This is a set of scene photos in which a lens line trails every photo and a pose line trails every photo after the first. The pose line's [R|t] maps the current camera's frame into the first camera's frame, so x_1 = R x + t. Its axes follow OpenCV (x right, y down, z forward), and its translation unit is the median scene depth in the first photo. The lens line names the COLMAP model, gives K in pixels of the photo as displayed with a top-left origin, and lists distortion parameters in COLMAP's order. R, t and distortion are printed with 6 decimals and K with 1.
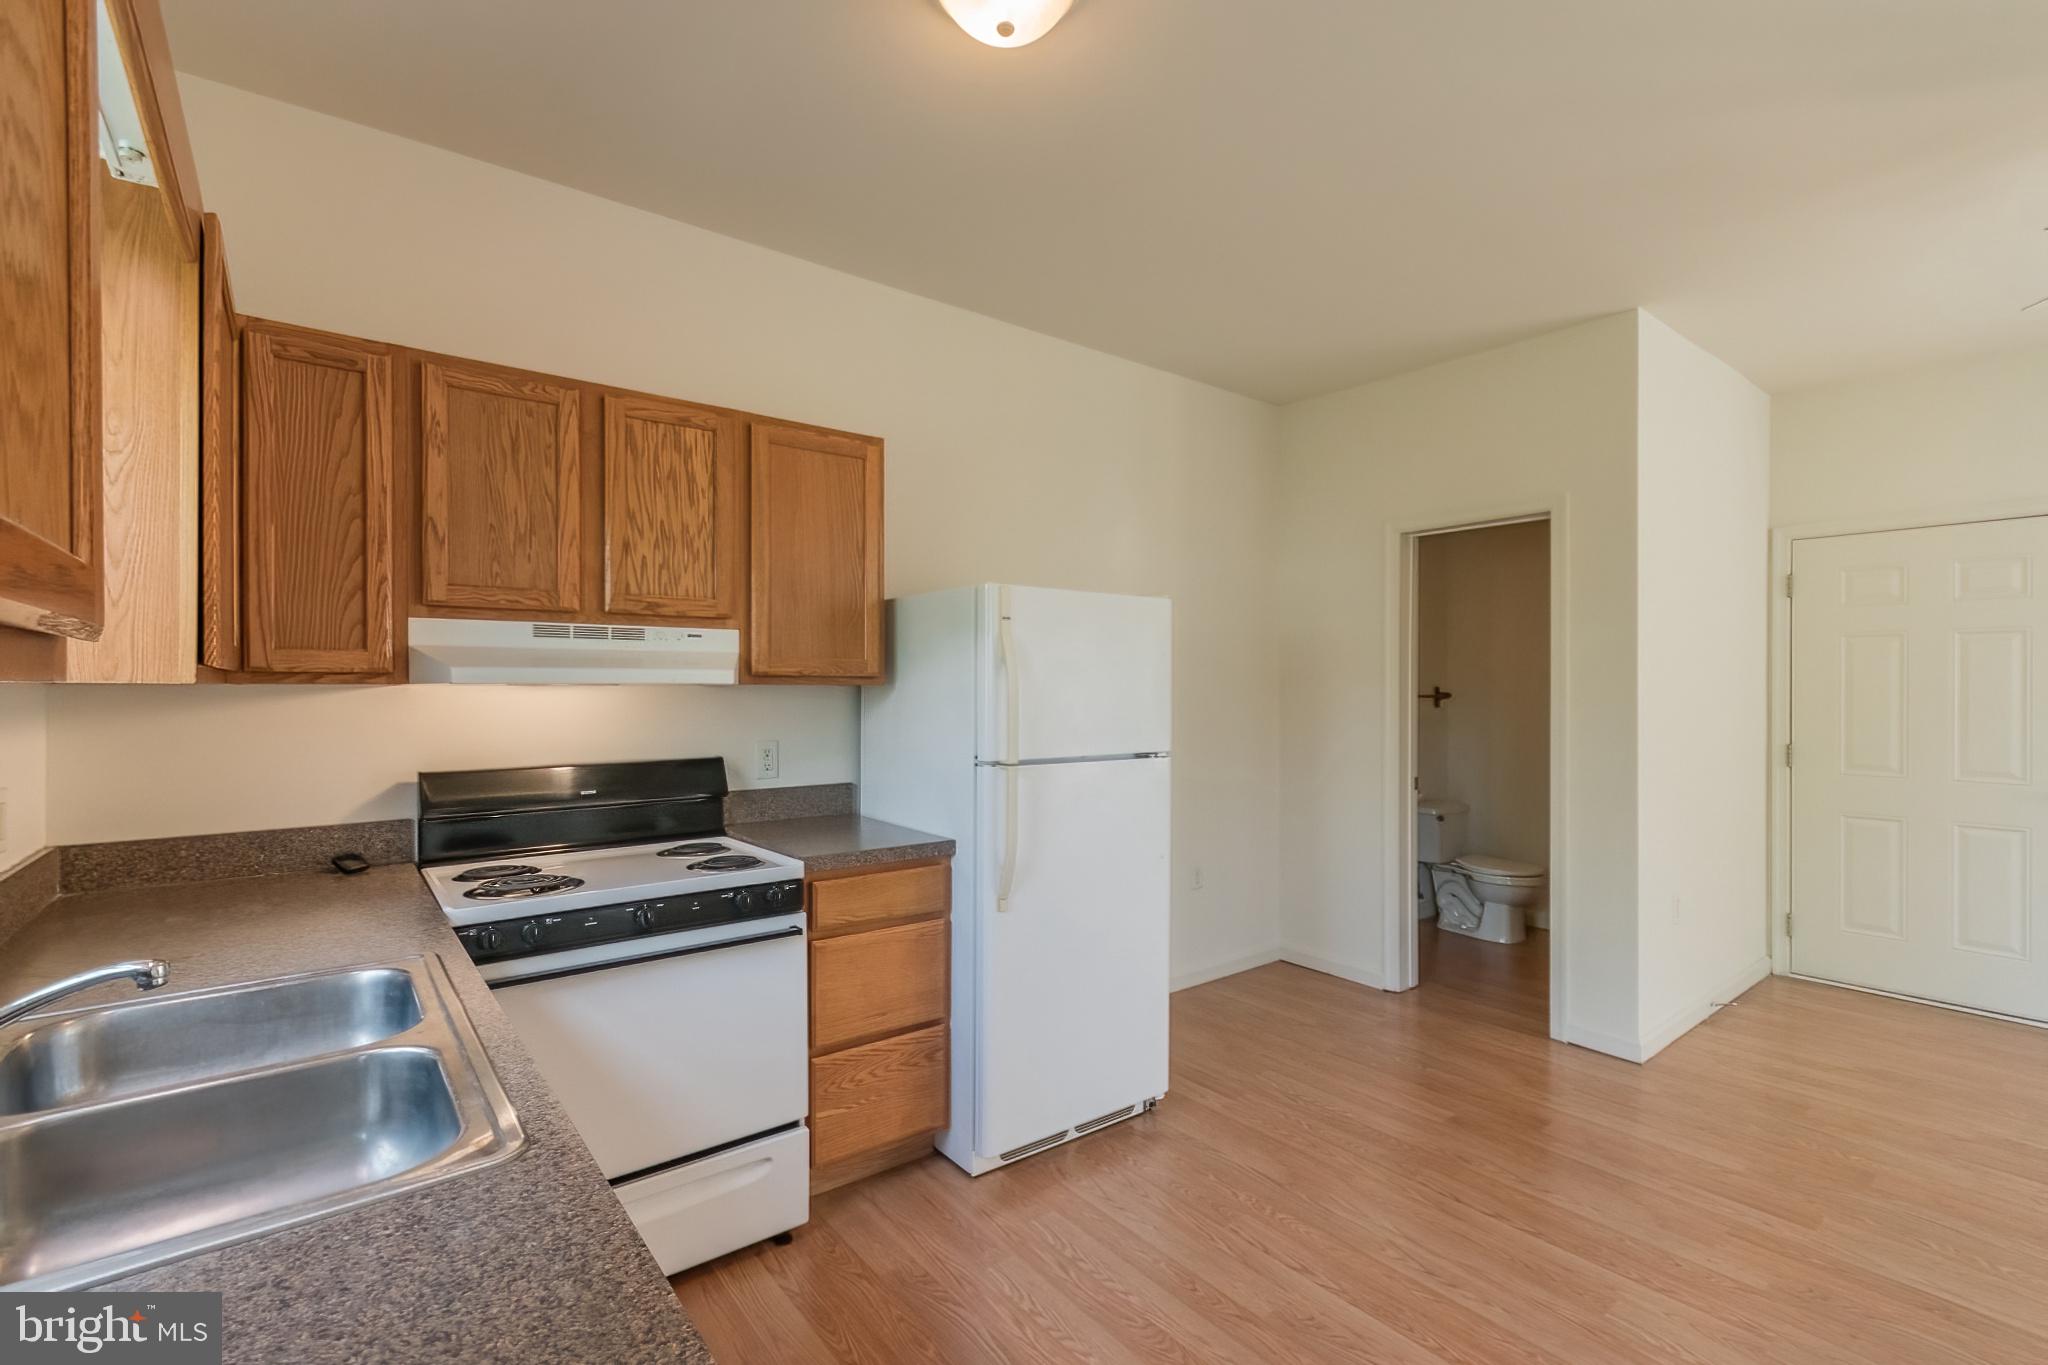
lens RADIAL K [[892.5, 0, 1017.9], [0, 892.5, 686.7], [0, 0, 1]] dist [0.000050, -0.000946]
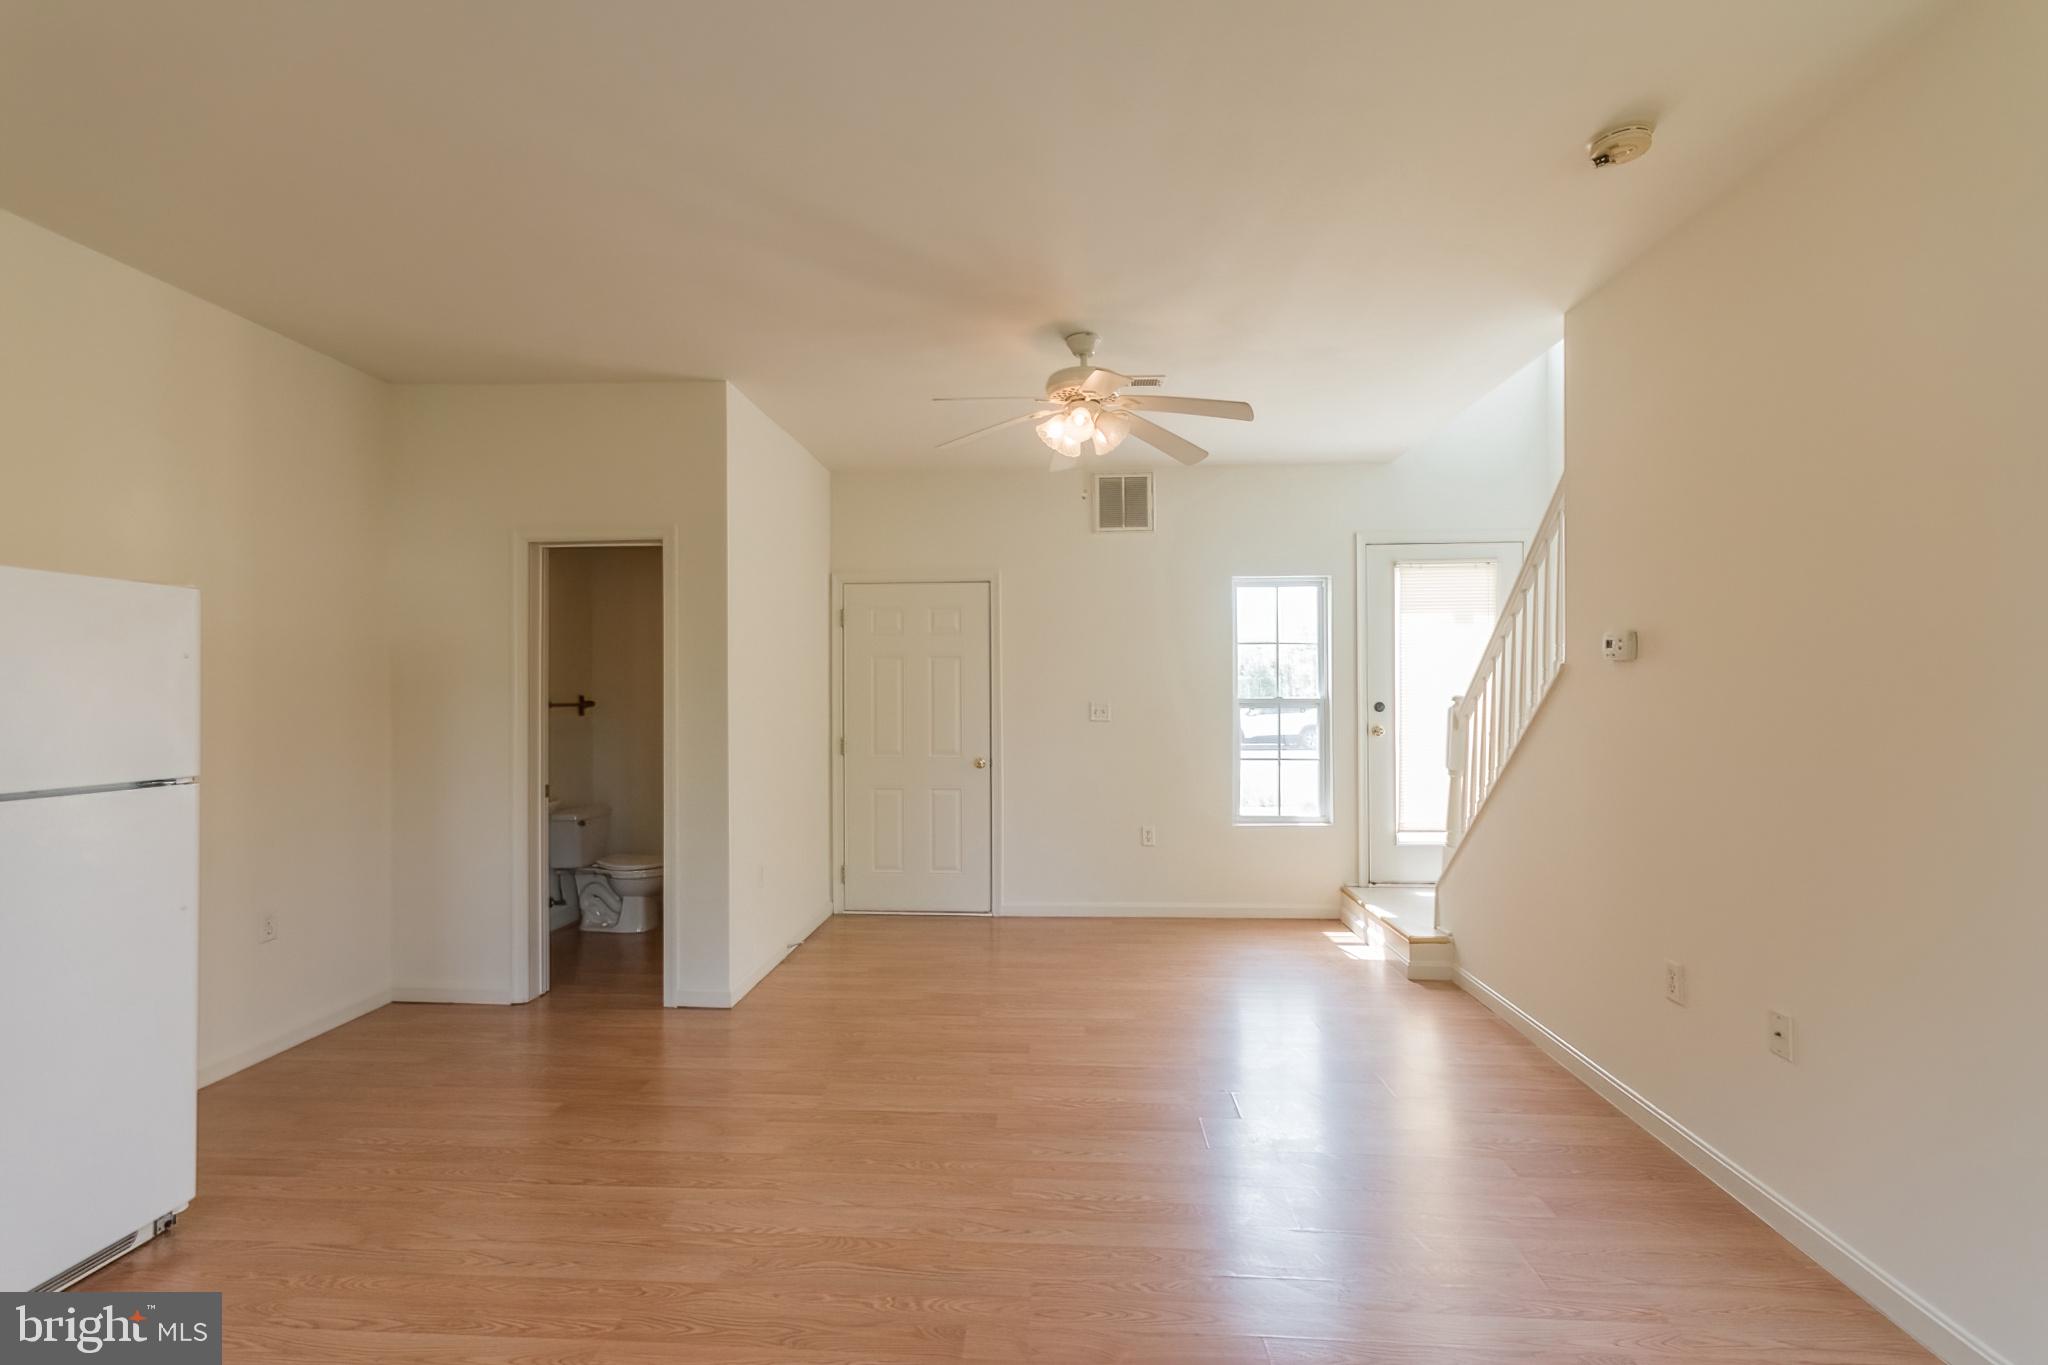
lens RADIAL K [[892.5, 0, 1017.9], [0, 892.5, 686.7], [0, 0, 1]] dist [0.000050, -0.000946]
pose [[0.661401, 0.002756, 0.750027, 0.047196], [0.005049, 0.999954, -0.008127, 0.001242], [-0.750015, 0.009162, 0.661357, -0.082522]]
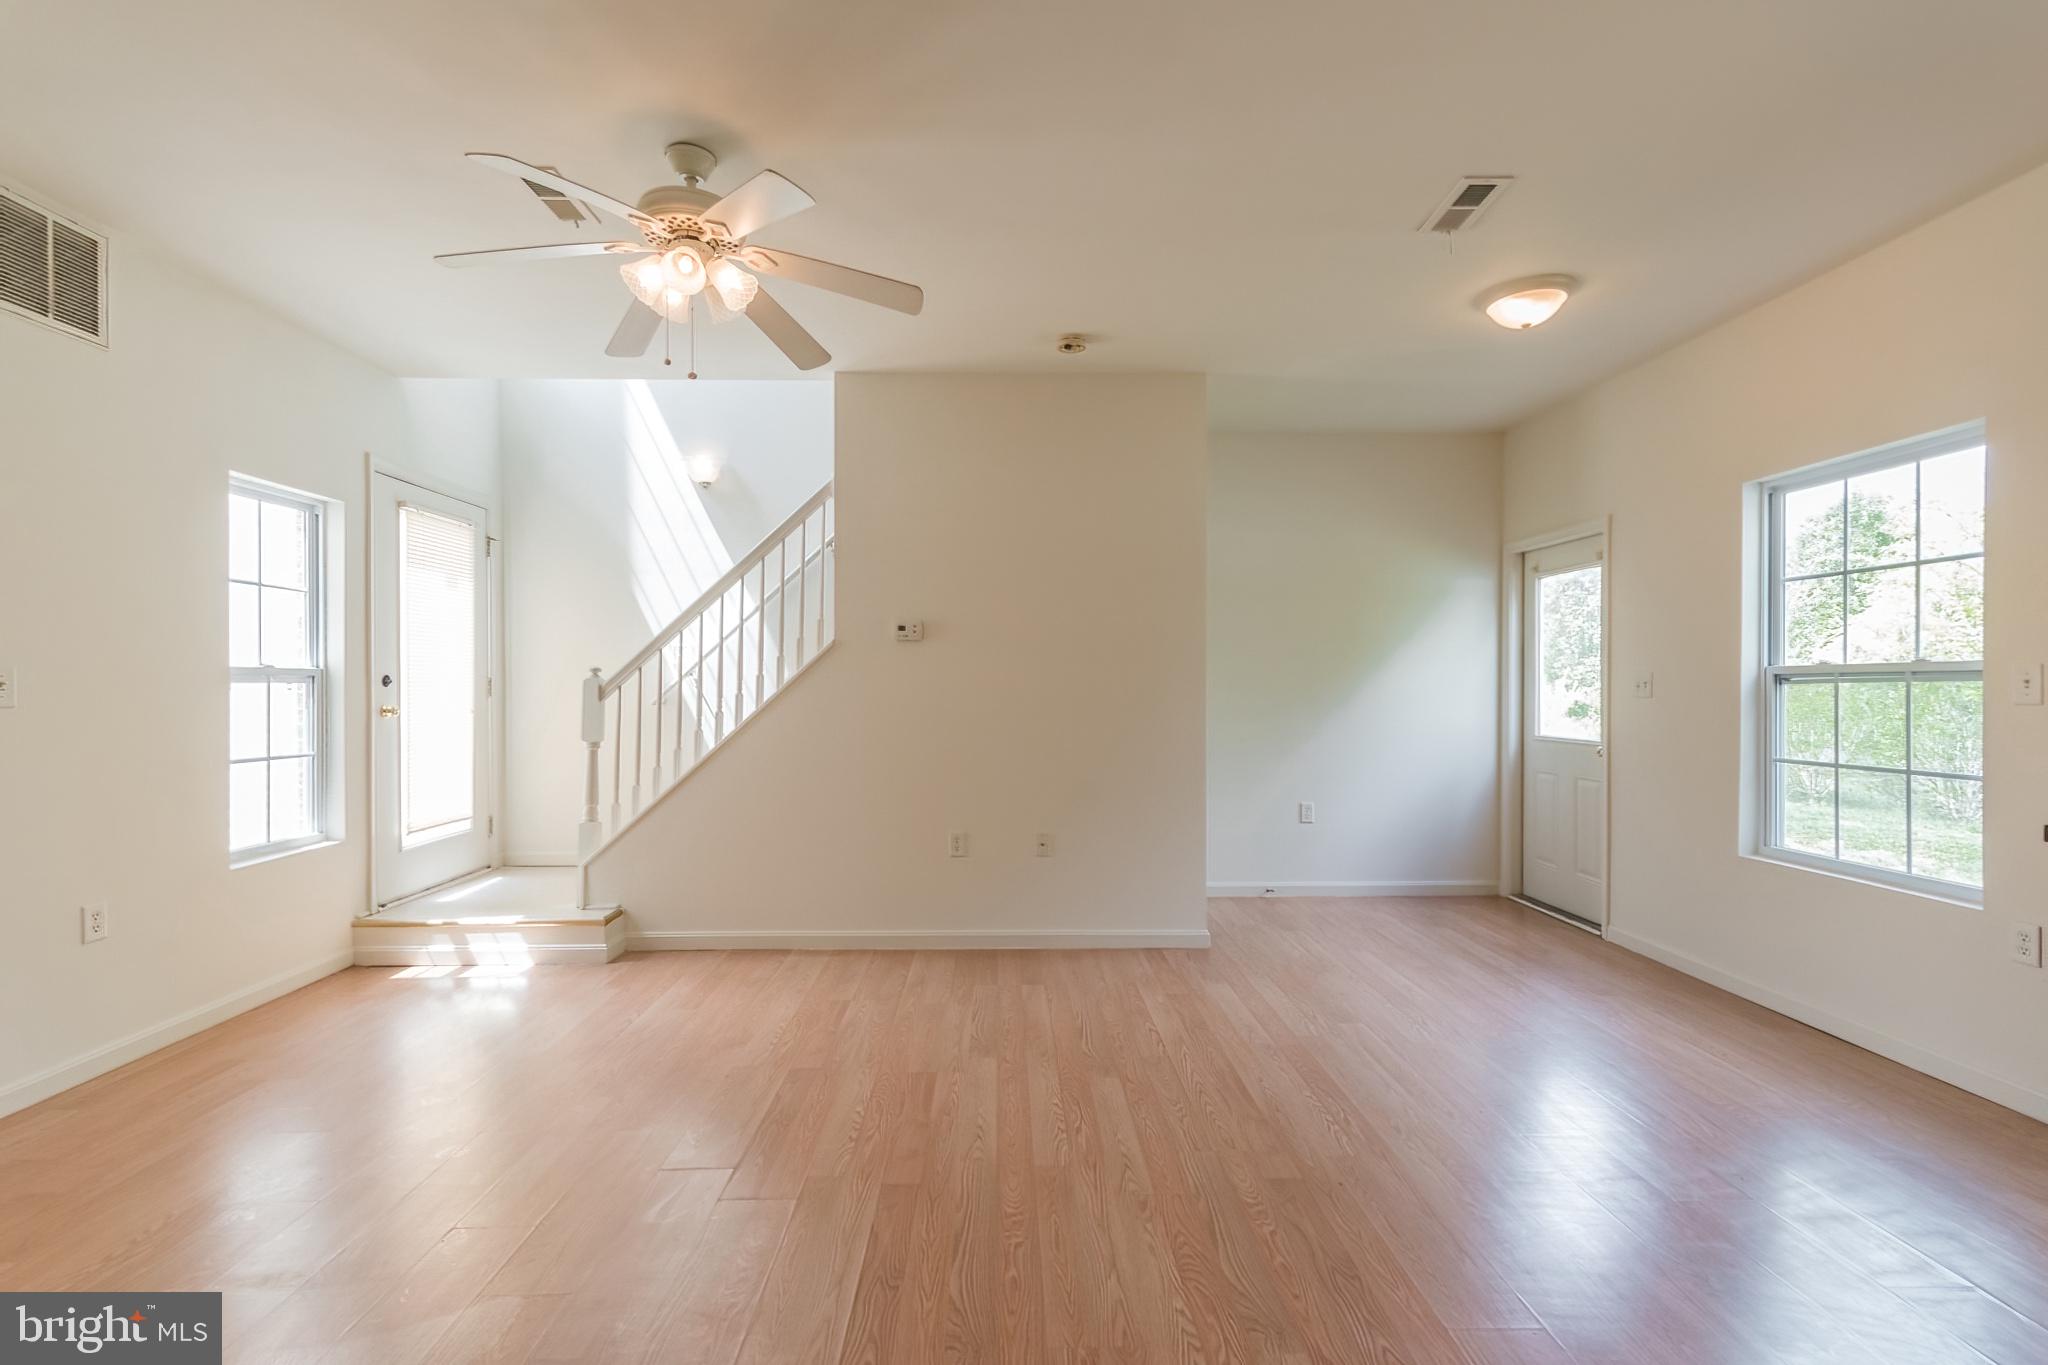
lens RADIAL K [[892.5, 0, 1017.9], [0, 892.5, 686.7], [0, 0, 1]] dist [0.000050, -0.000946]
pose [[-0.798333, 0.000098, 0.602217, 0.210019], [0.002325, 0.999993, 0.002920, 0.036318], [-0.602212, 0.003731, -0.798327, 1.036591]]
